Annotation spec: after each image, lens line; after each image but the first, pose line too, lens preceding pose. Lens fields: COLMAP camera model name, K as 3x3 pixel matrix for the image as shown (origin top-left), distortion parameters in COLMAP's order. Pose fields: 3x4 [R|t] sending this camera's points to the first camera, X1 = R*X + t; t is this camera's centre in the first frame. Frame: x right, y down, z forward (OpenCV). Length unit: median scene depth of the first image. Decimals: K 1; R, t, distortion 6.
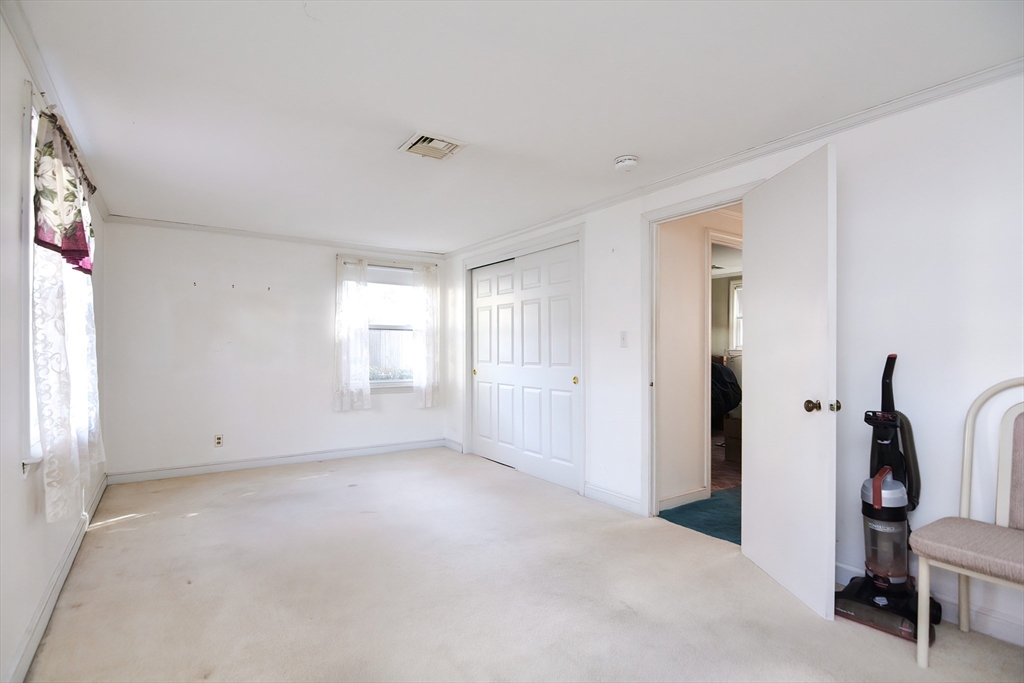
lens RADIAL K [[506.0, 0, 507.1], [0, 506.0, 351.7], [0, 0, 1]] dist [0.001494, -0.000209]
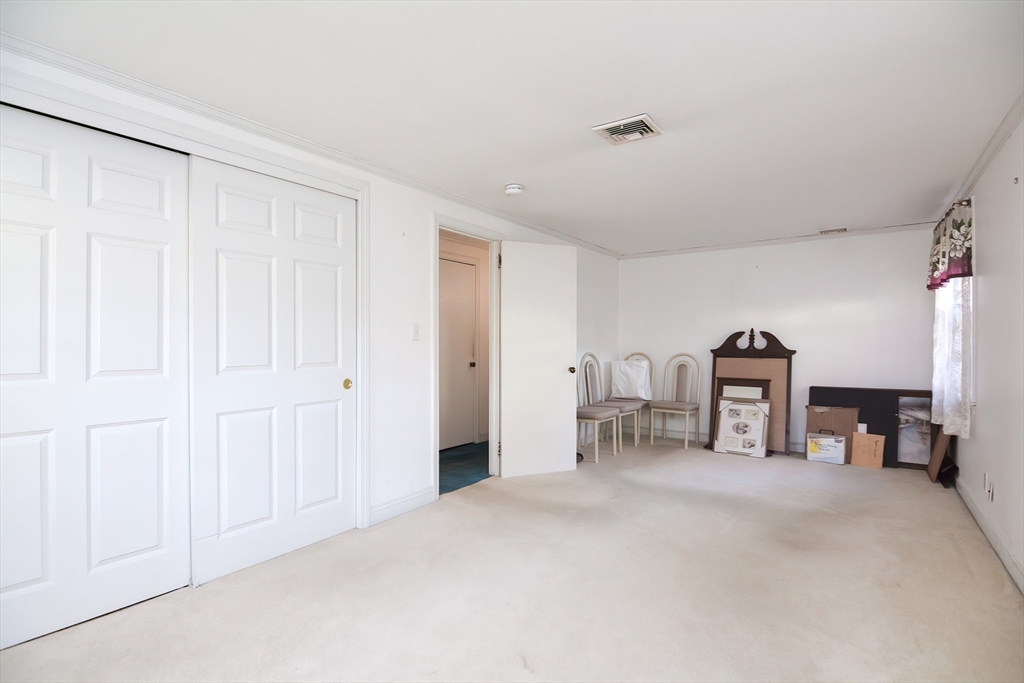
lens RADIAL K [[506.0, 0, 507.1], [0, 506.0, 351.7], [0, 0, 1]] dist [0.001494, -0.000209]
pose [[-0.352019, -0.016290, 0.935851, -0.630445], [0.001606, 0.999837, 0.018007, -0.004432], [-0.935991, 0.007841, -0.351936, 1.009498]]
